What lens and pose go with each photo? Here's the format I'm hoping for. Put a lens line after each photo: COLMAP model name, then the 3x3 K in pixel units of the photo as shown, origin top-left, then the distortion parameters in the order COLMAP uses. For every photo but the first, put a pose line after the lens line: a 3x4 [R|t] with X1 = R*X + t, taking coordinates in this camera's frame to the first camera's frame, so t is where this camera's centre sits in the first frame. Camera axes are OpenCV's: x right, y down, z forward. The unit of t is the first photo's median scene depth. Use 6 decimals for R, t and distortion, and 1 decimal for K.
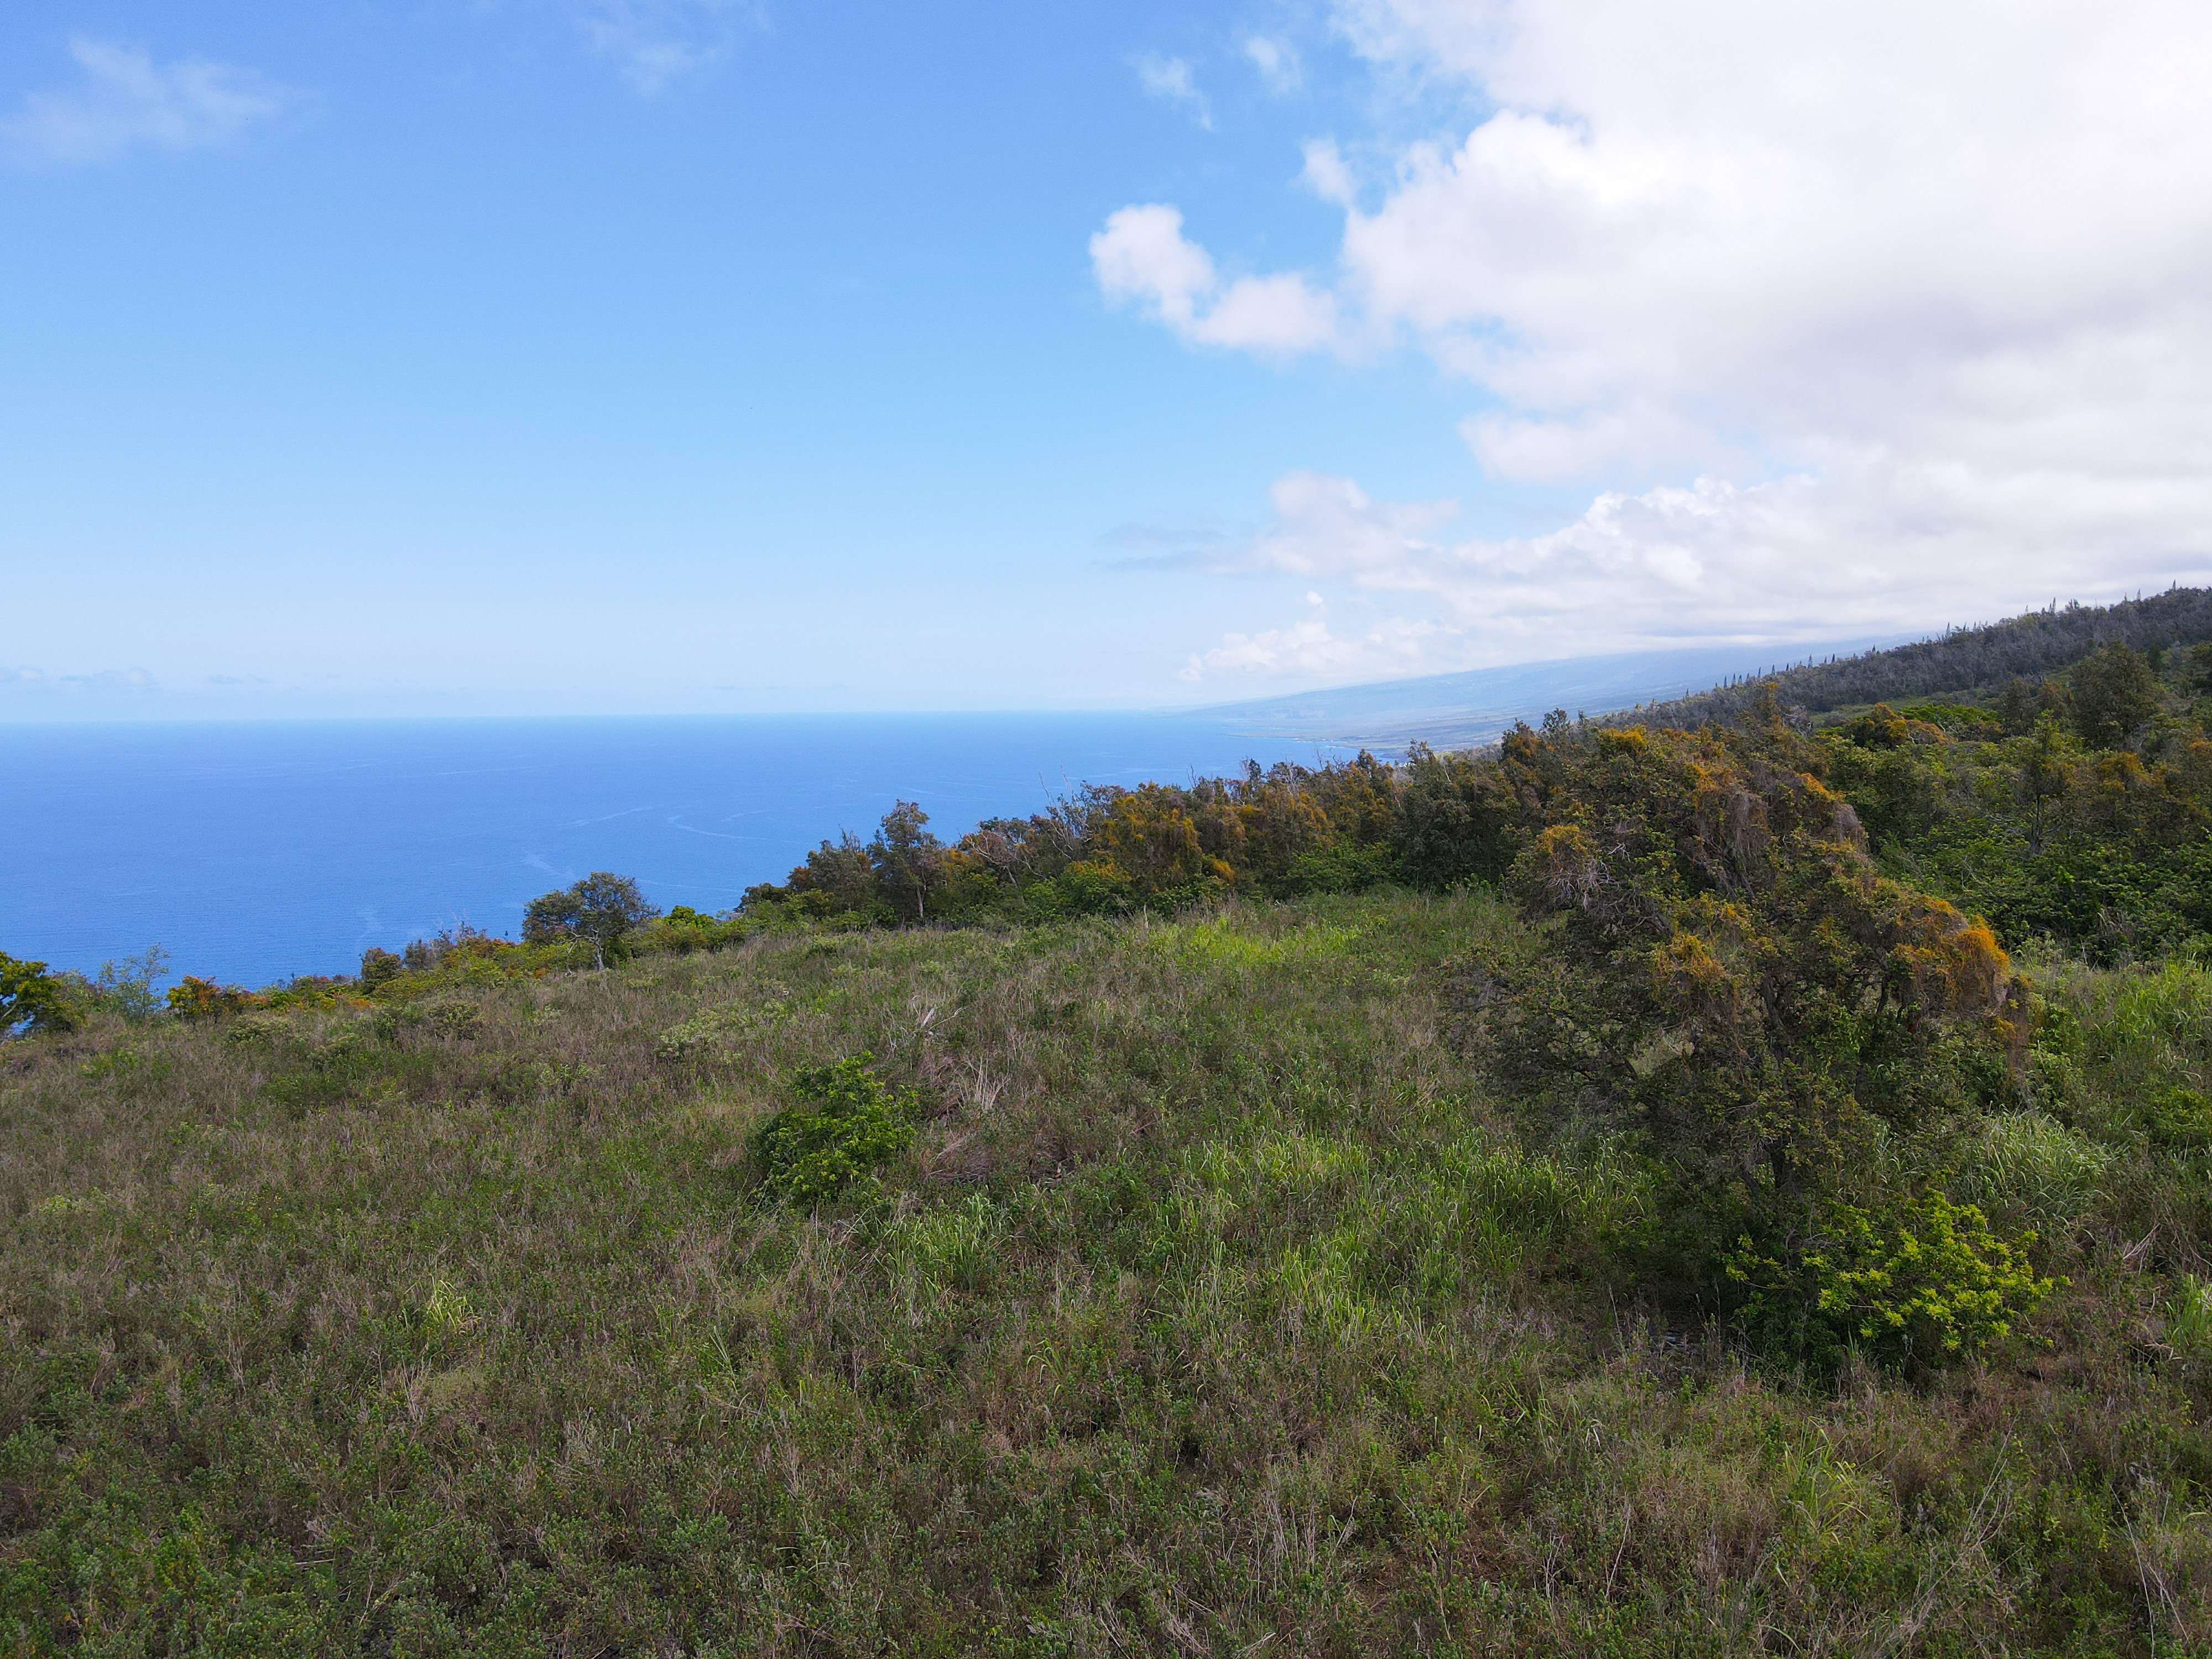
lens RADIAL K [[1627.0, 0, 1093.4], [0, 1627.0, 832.9], [0, 0, 1]] dist [0.011238, 0.012303]
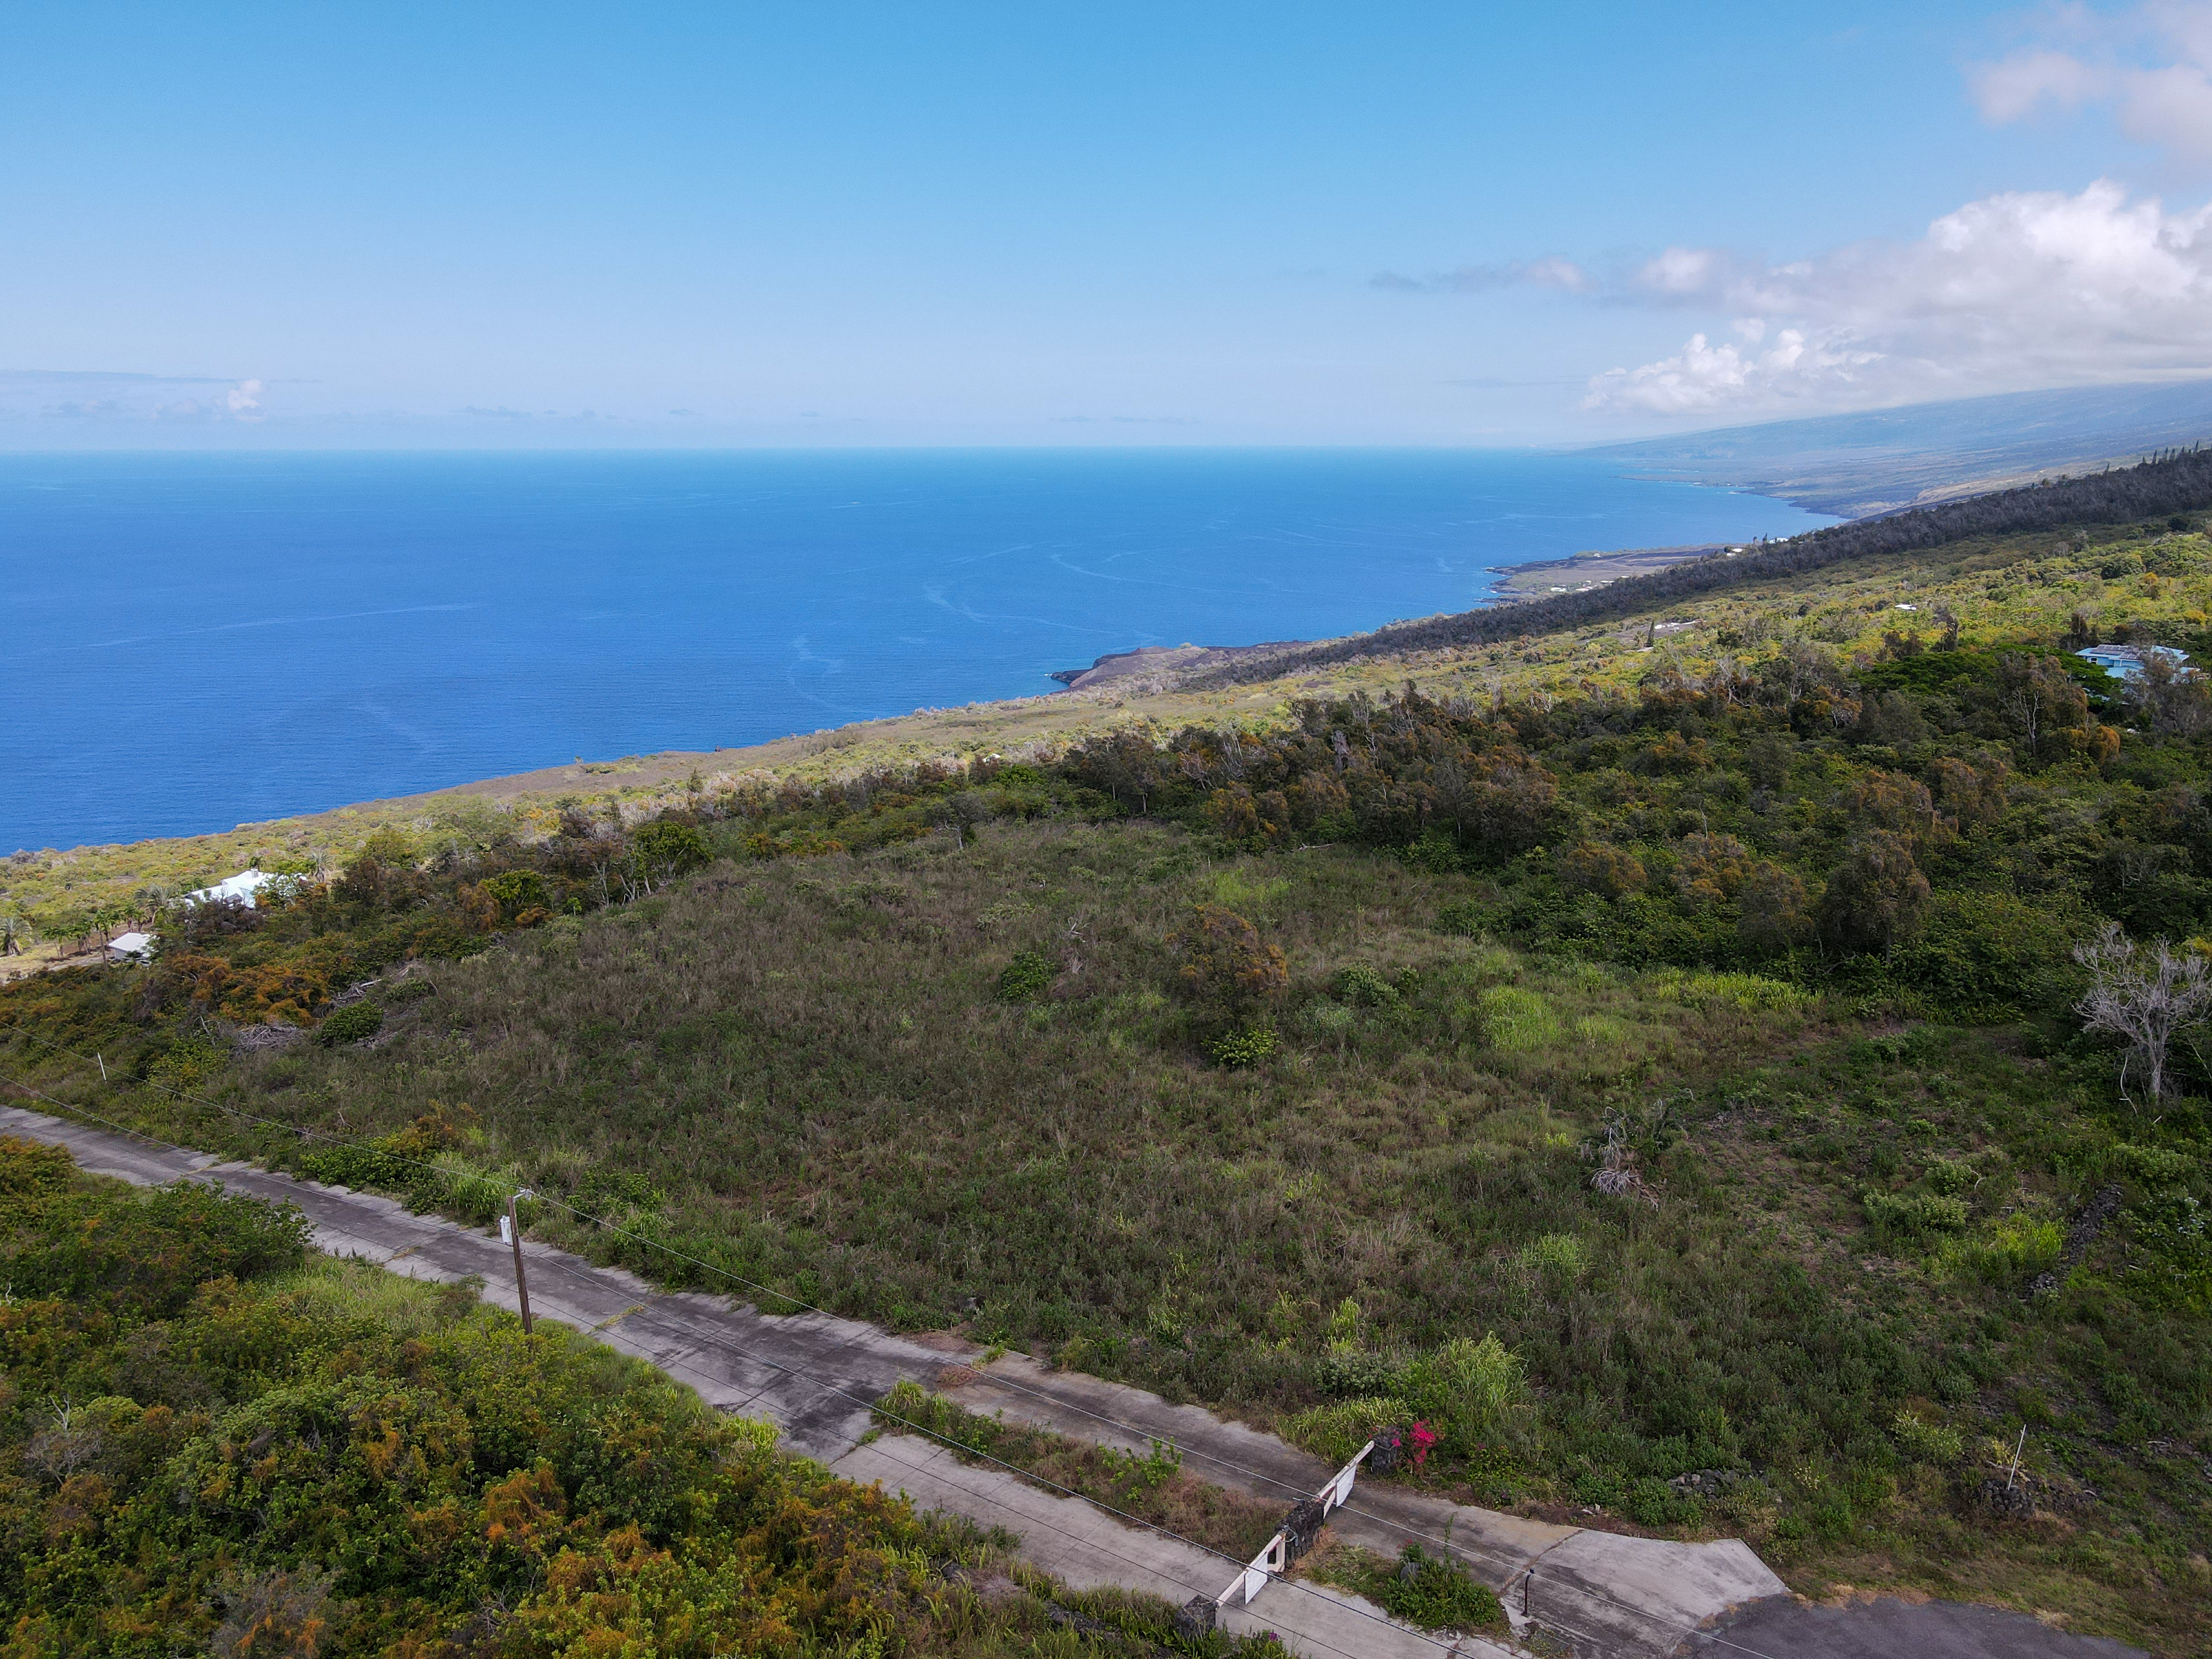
lens RADIAL K [[1627.0, 0, 1108.1], [0, 1627.0, 840.8], [0, 0, 1]] dist [0.011238, 0.012303]
pose [[0.976050, 0.061809, -0.208583, 0.751994], [-0.027005, 0.985798, 0.165752, -0.703084], [0.215866, -0.156149, 0.963857, -2.271351]]
